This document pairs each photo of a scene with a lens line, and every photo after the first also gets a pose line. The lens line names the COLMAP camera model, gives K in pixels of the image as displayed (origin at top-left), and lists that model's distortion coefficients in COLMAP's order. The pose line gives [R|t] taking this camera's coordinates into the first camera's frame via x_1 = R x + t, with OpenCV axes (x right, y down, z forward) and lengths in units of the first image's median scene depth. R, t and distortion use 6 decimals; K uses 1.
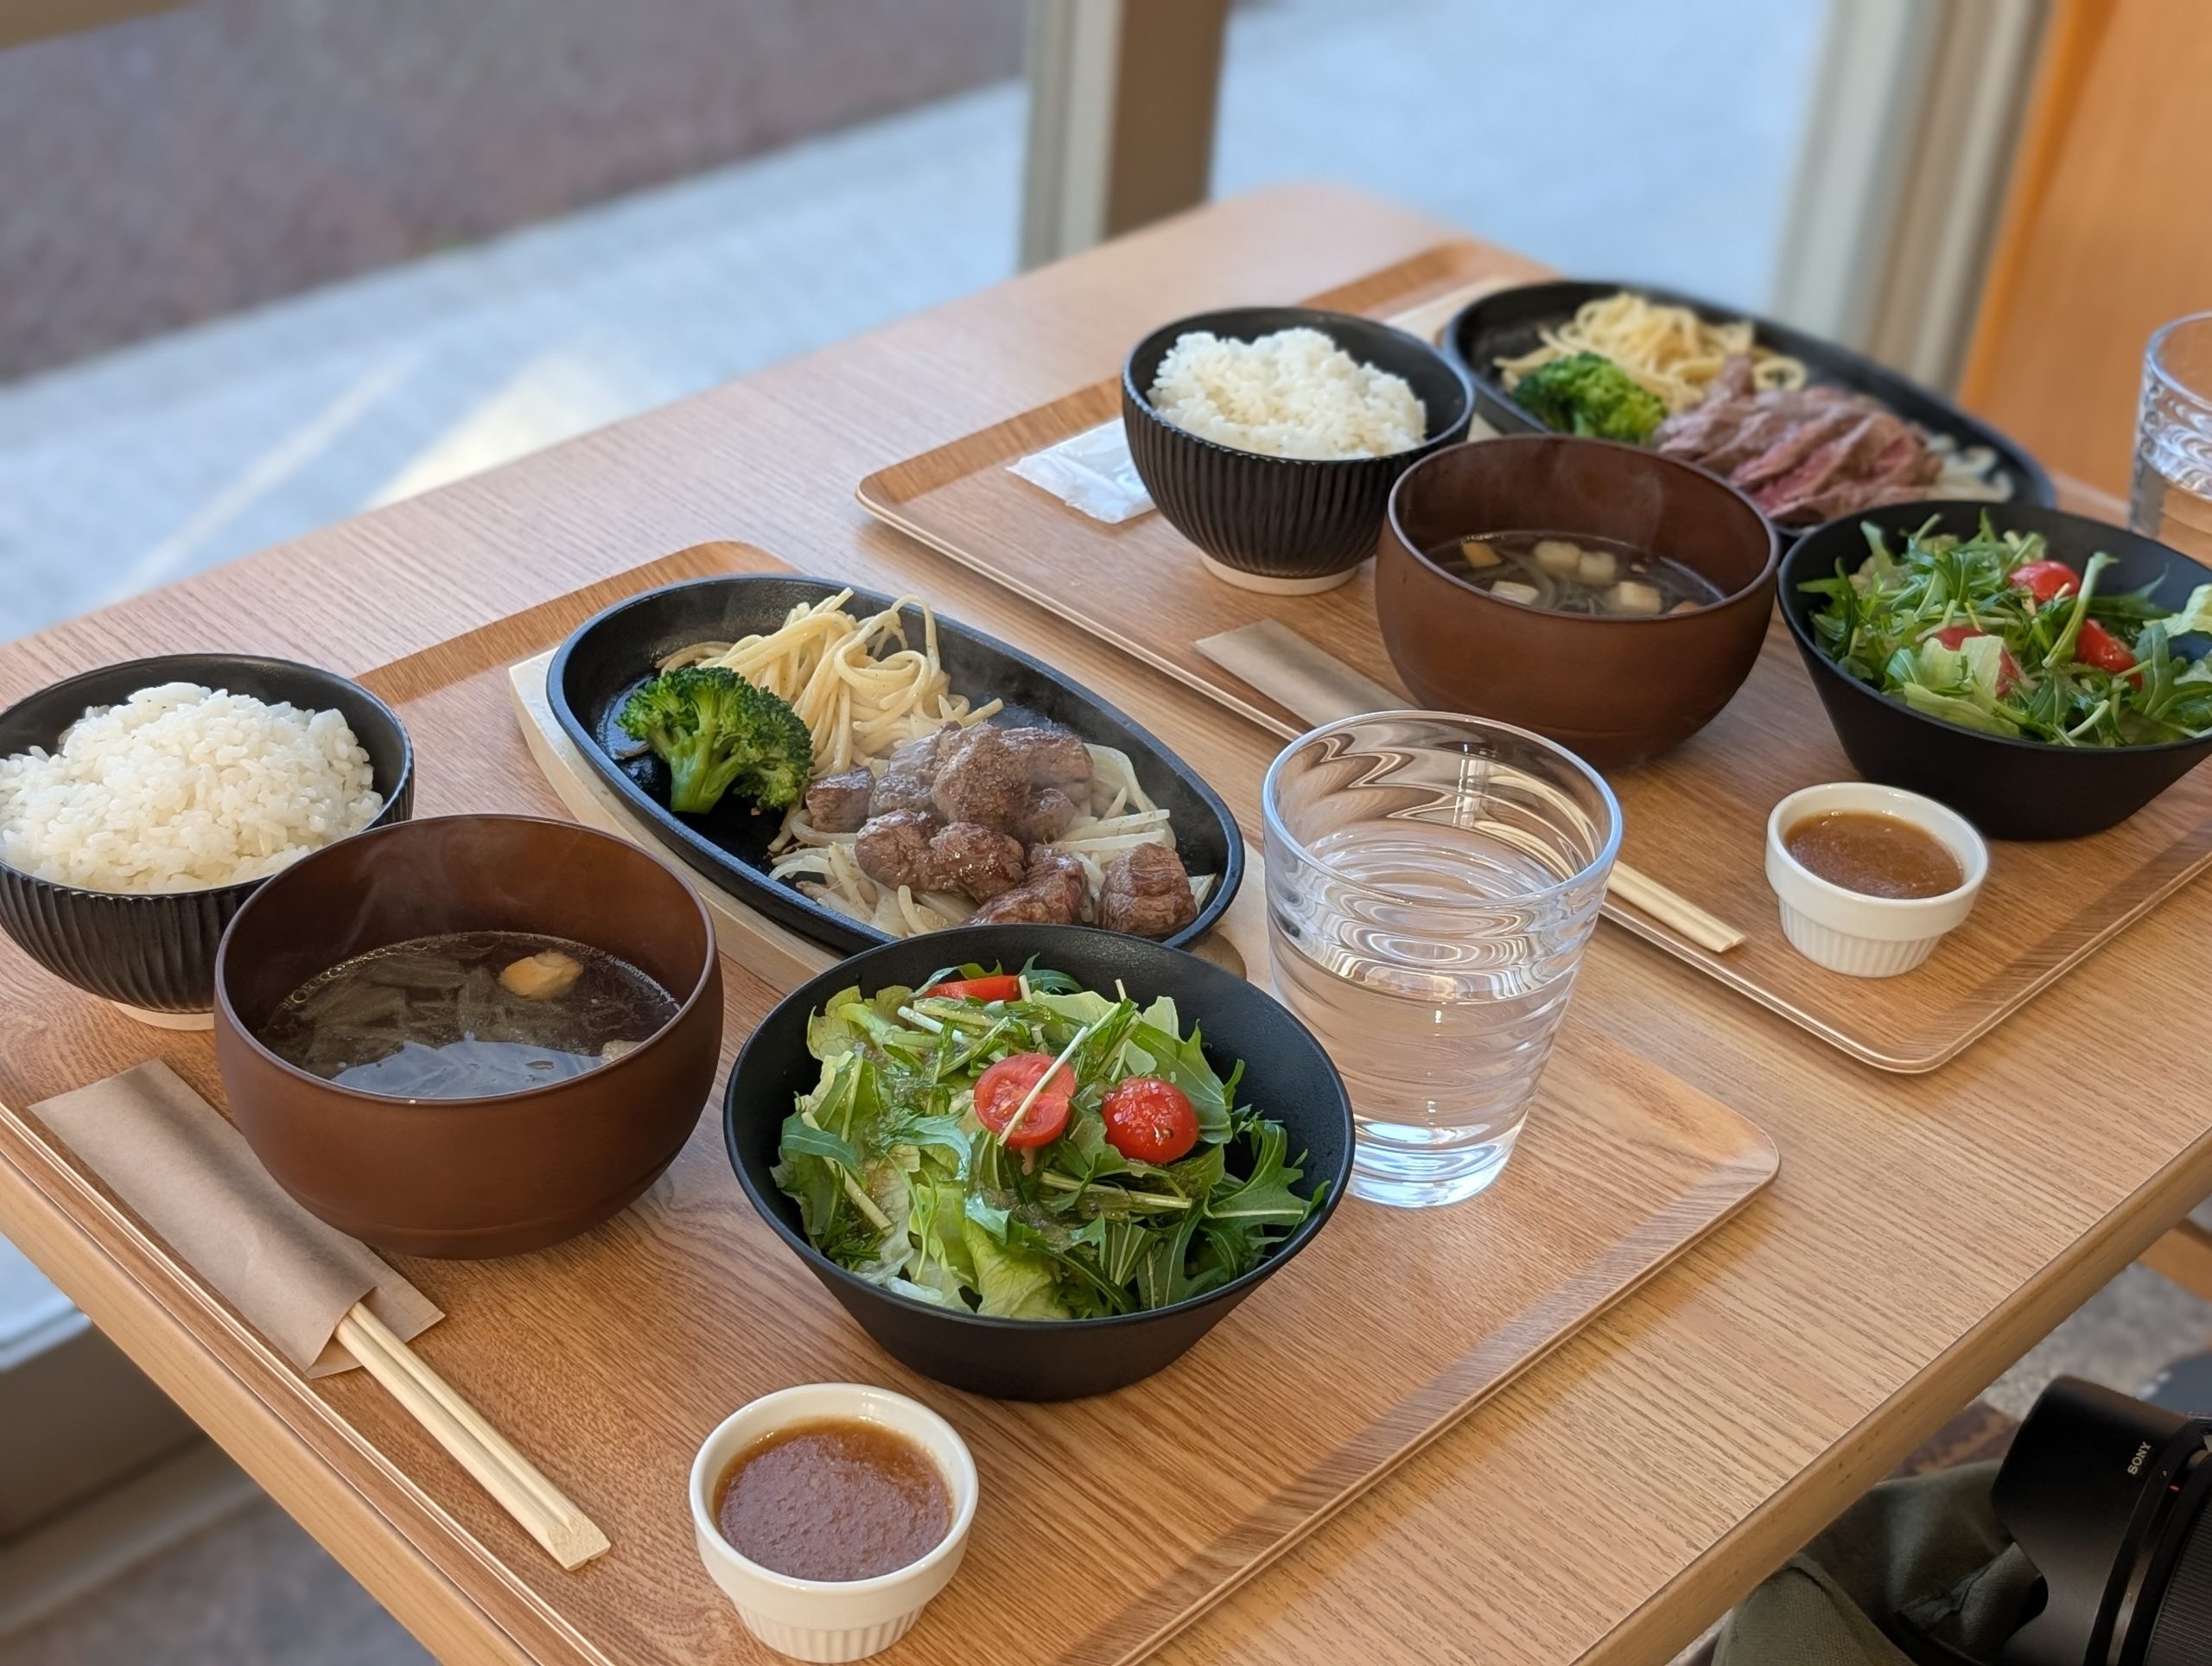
lens RADIAL K [[3232.4, 0, 1032.2], [0, 3232.4, 826.8], [0, 0, 1]] dist [0.025320, -0.072912]
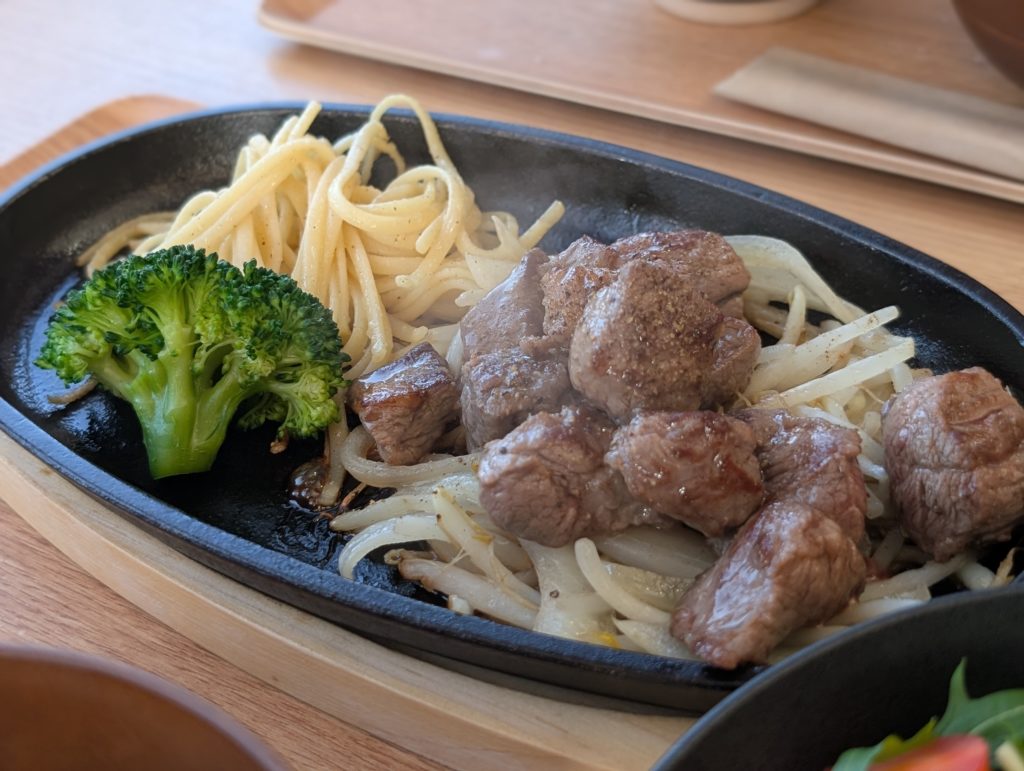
lens RADIAL K [[1496.4, 0, 477.8], [0, 1496.4, 382.6], [0, 0, 1]] dist [0.025320, -0.072912]
pose [[0.966159, -0.231869, 0.113017, -0.078193], [0.222304, 0.970711, 0.091107, -0.036802], [-0.130832, -0.062900, 0.989407, 0.694356]]
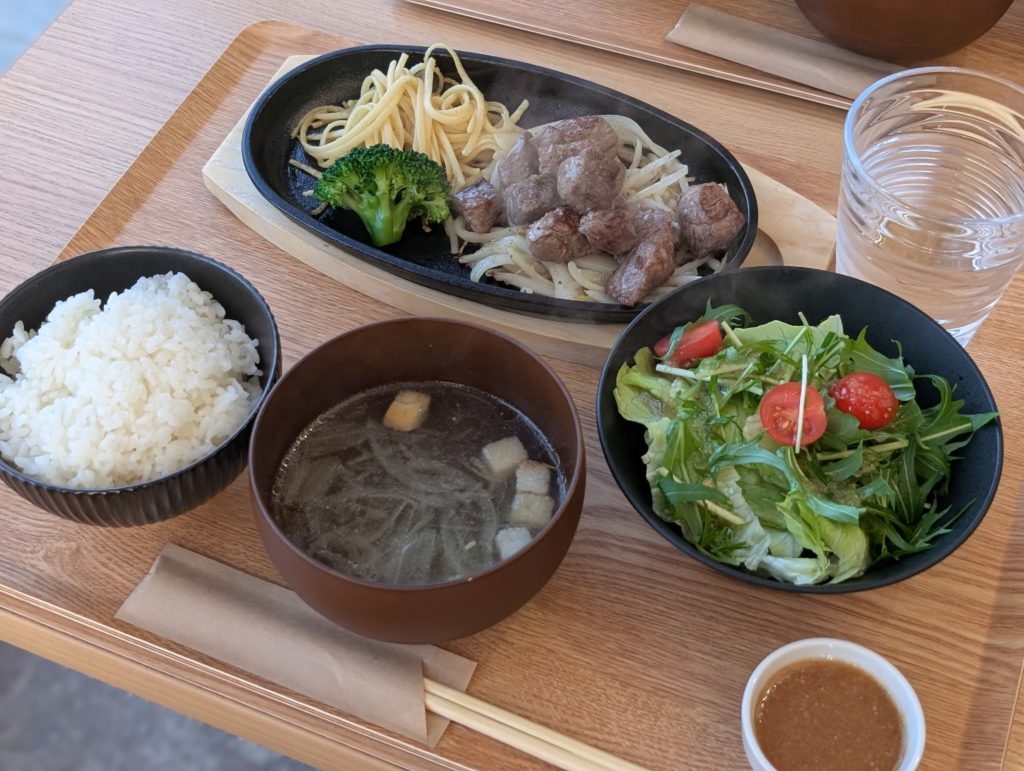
lens RADIAL K [[1496.4, 0, 477.8], [0, 1496.4, 382.6], [0, 0, 1]] dist [0.025320, -0.072912]
pose [[0.917569, -0.342566, 0.201783, -0.233360], [0.257574, 0.898819, 0.354655, -0.186343], [-0.302859, -0.273446, 0.912964, 0.320514]]
